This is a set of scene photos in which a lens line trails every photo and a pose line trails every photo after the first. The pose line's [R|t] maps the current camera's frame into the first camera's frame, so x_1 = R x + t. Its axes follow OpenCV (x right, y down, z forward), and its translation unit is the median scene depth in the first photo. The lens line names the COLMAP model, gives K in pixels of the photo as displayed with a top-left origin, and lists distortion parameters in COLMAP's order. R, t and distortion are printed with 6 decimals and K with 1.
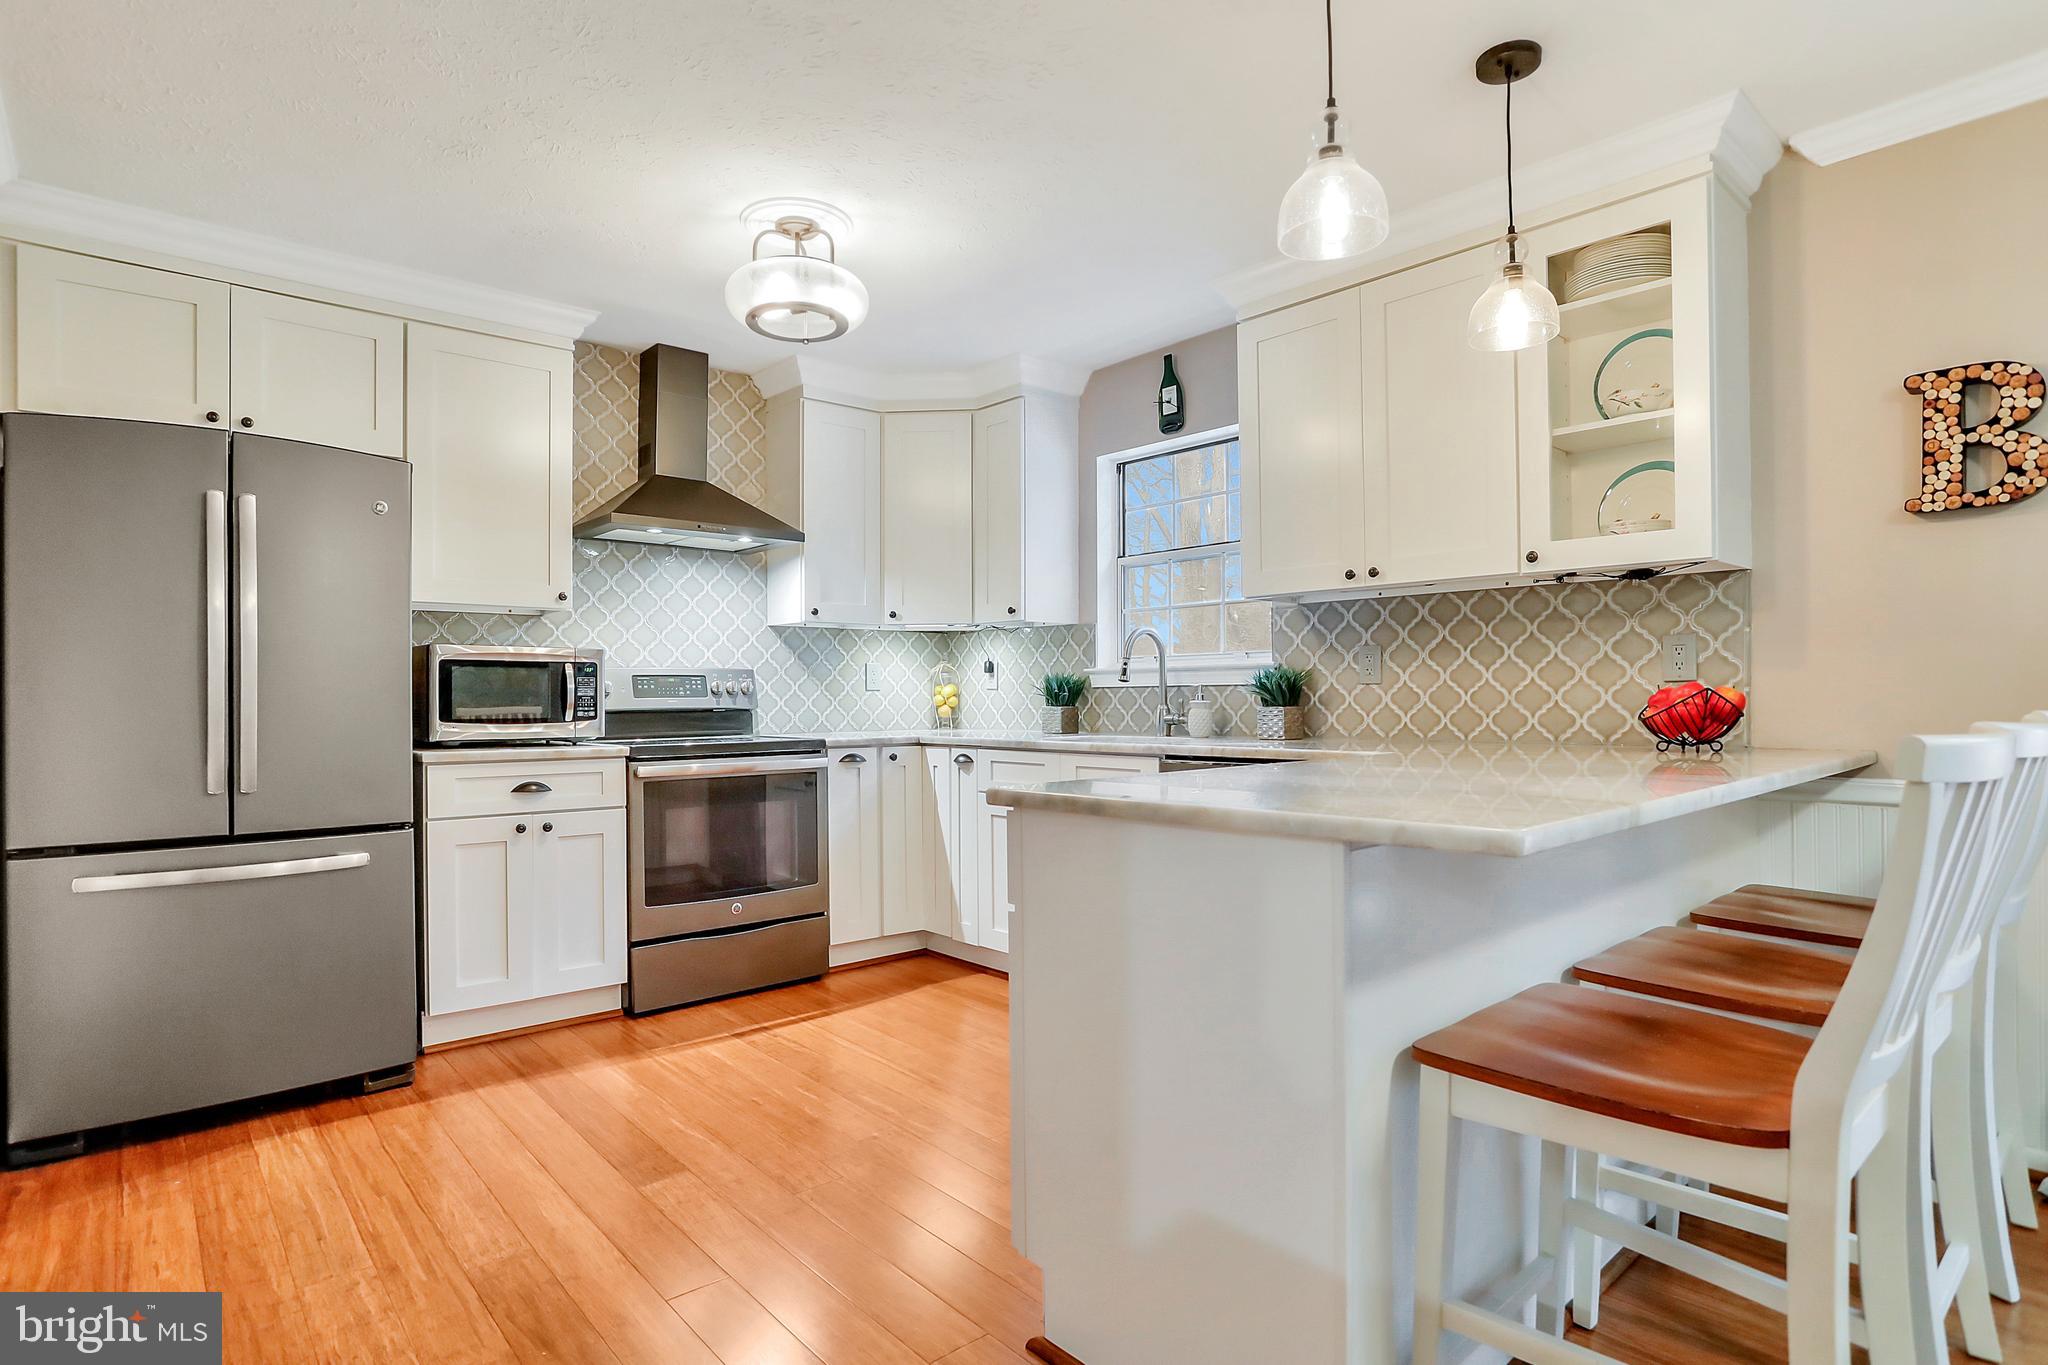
lens RADIAL K [[1047.4, 0, 1023.2], [0, 1047.4, 692.9], [0, 0, 1]] dist [-0.062200, 0.029930]
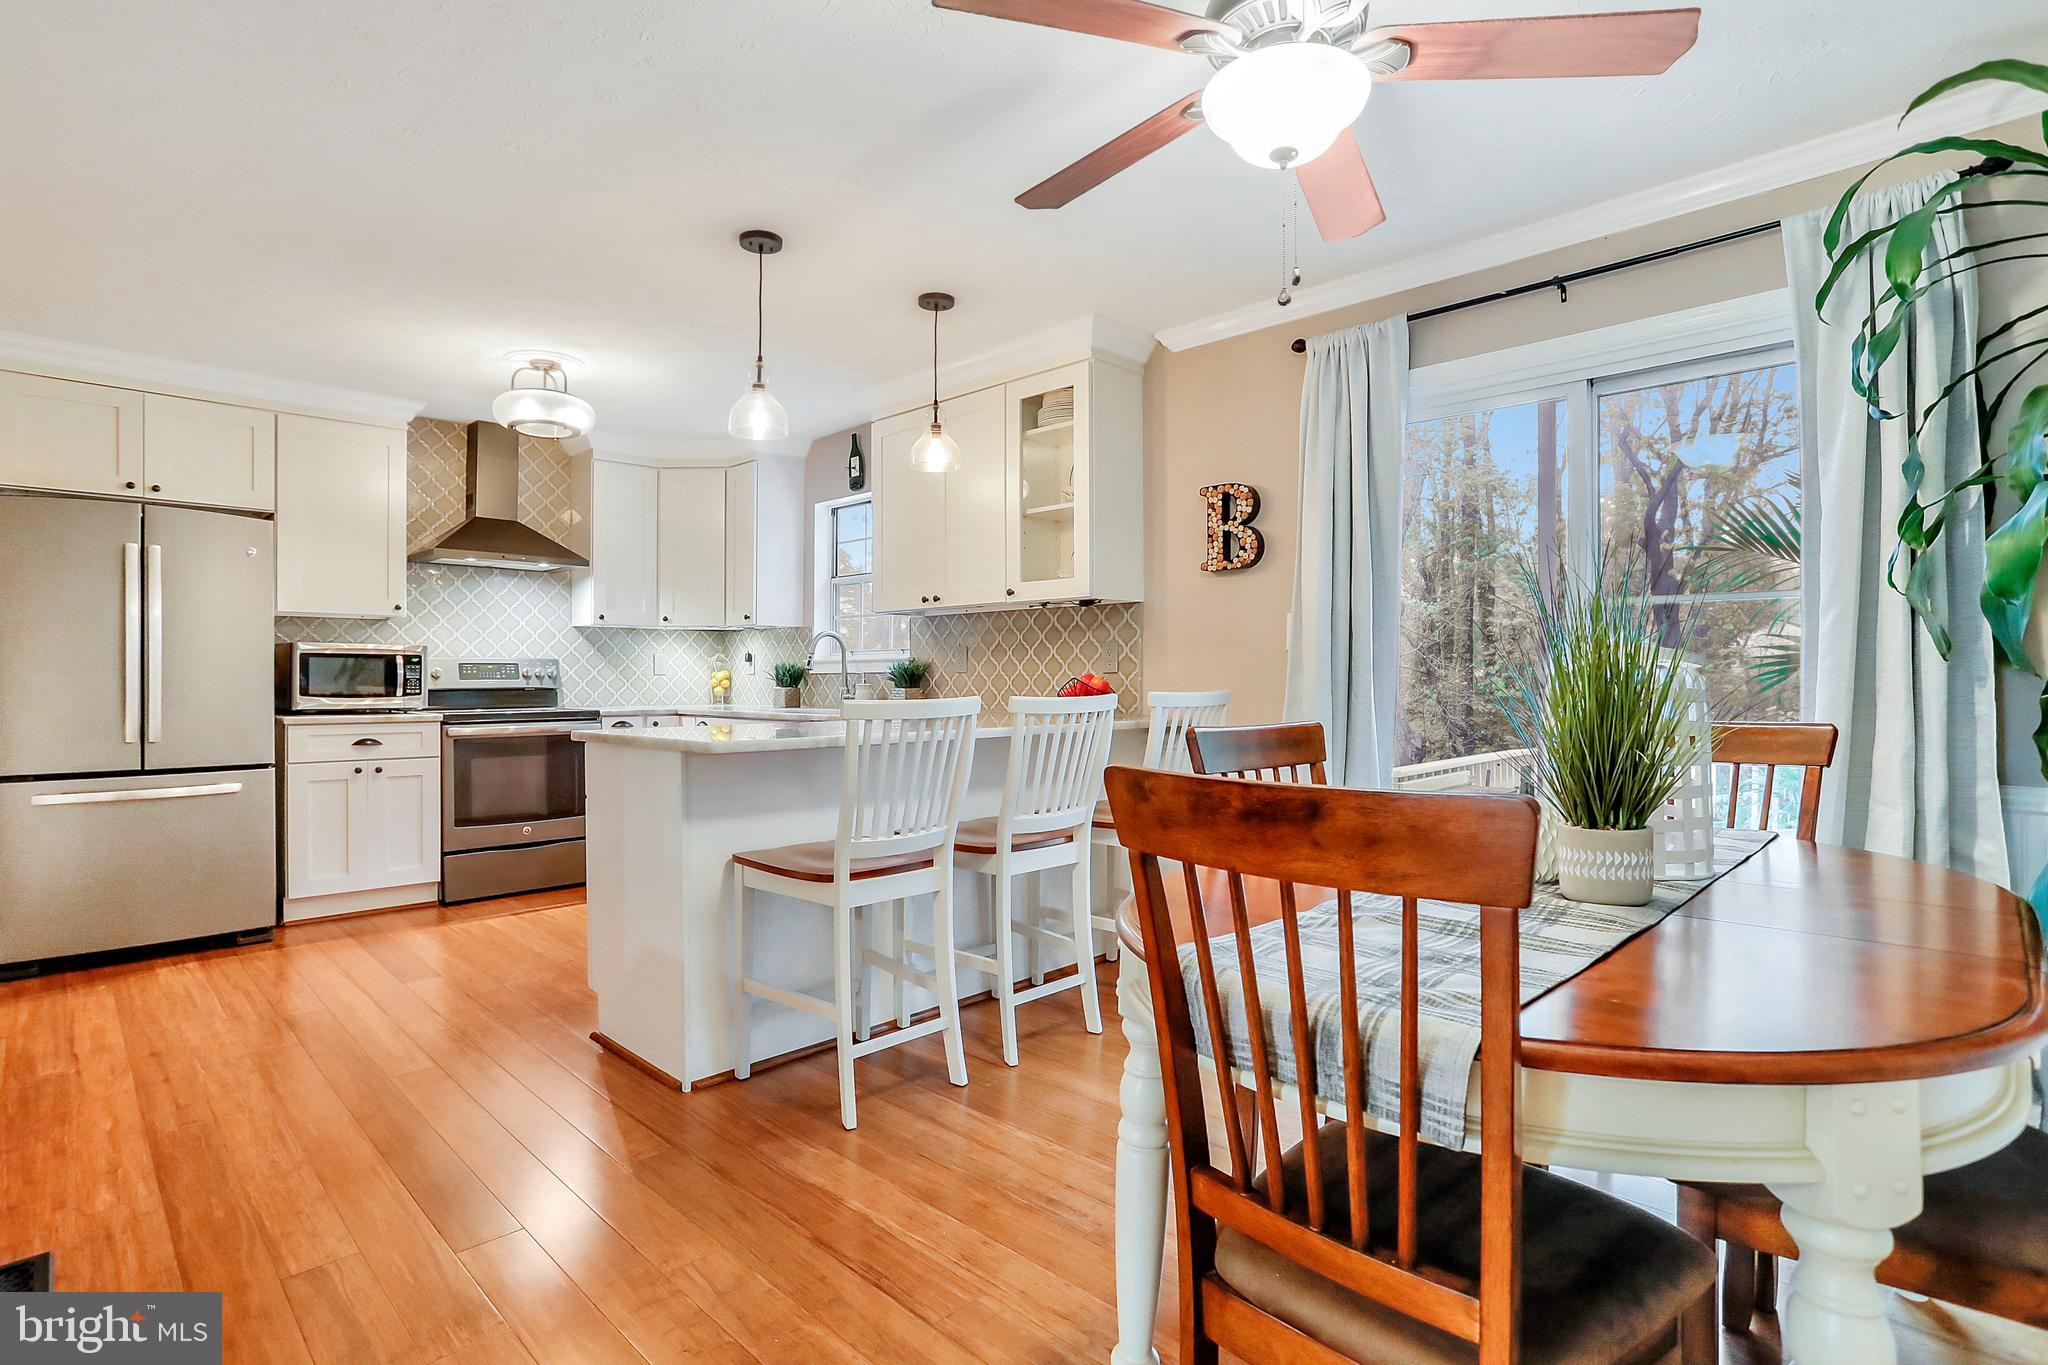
lens RADIAL K [[1003.4, 0, 1030.5], [0, 1003.4, 677.0], [0, 0, 1]] dist [-0.052890, 0.023705]
pose [[0.997658, 0.004300, 0.068258, 0.355313], [-0.004462, 0.999988, 0.002221, -0.006407], [-0.068248, -0.002520, 0.997665, -0.433535]]
